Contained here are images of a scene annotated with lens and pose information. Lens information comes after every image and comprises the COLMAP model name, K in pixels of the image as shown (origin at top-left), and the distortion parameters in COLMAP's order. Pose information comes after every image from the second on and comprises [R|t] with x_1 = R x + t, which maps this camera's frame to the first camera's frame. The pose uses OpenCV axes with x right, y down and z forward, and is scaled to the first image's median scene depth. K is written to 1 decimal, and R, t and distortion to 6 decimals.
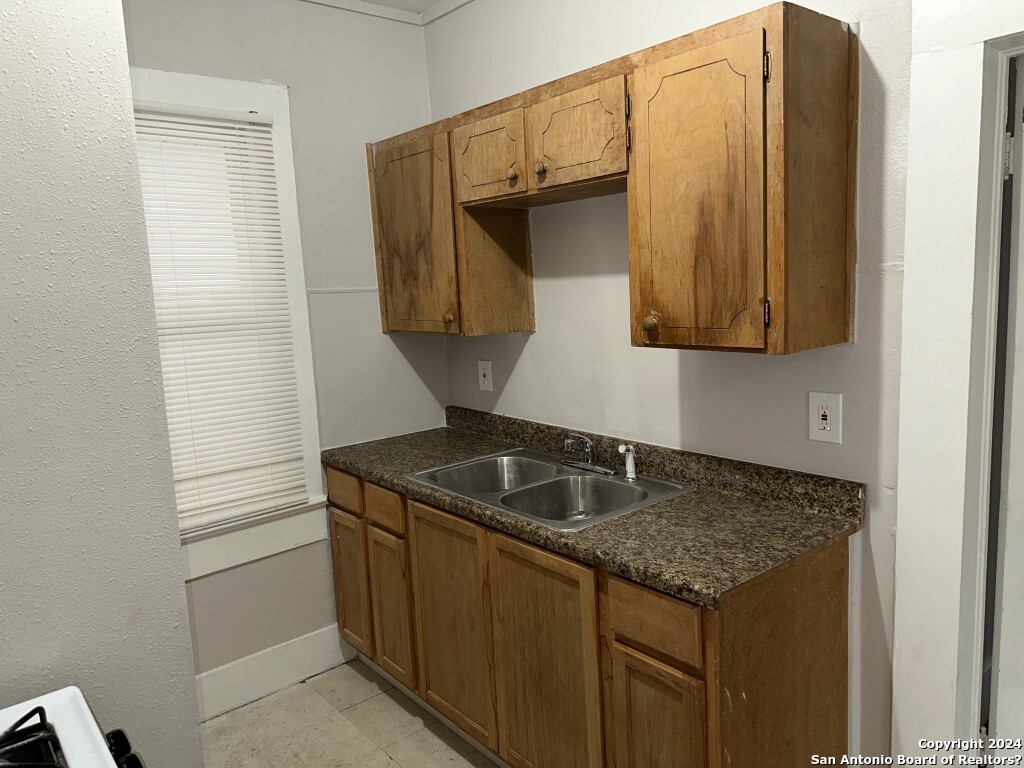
lens RADIAL K [[742.7, 0, 515.2], [0, 742.7, 380.6], [0, 0, 1]] dist [0.089617, -0.007250]
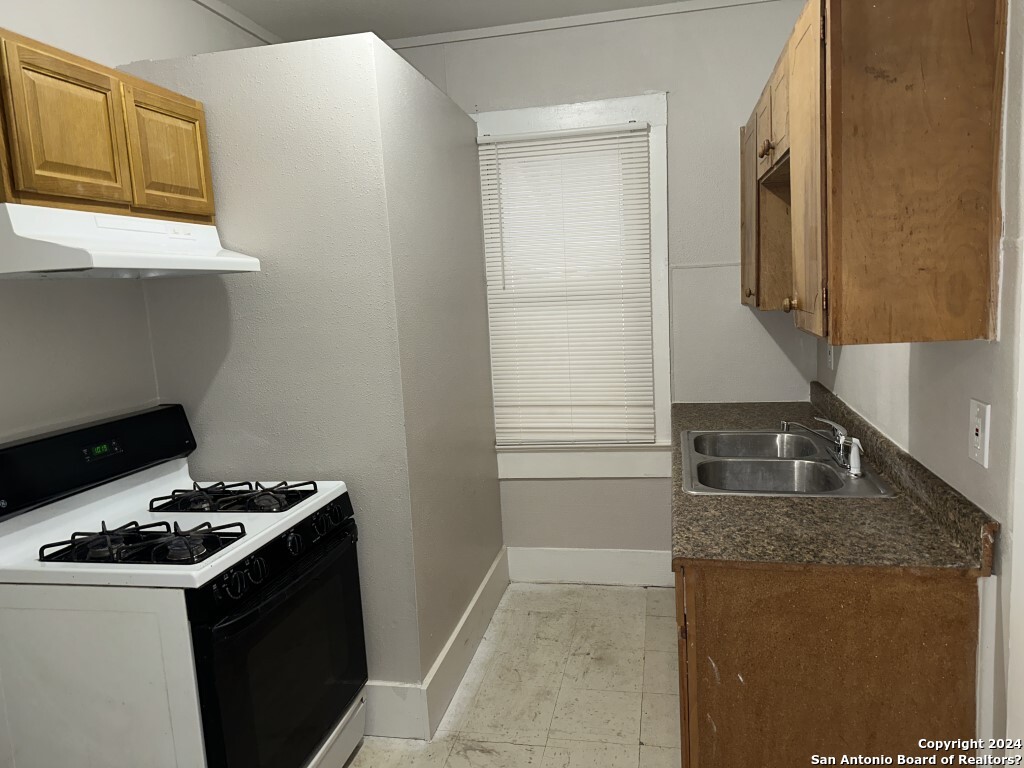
lens RADIAL K [[742.7, 0, 518.2], [0, 742.7, 380.8], [0, 0, 1]] dist [0.089617, -0.007250]
pose [[0.622052, 0.123452, -0.773183, 0.688543], [-0.086643, 0.992280, 0.088727, -0.032752], [0.778167, 0.011798, 0.627946, 0.109770]]
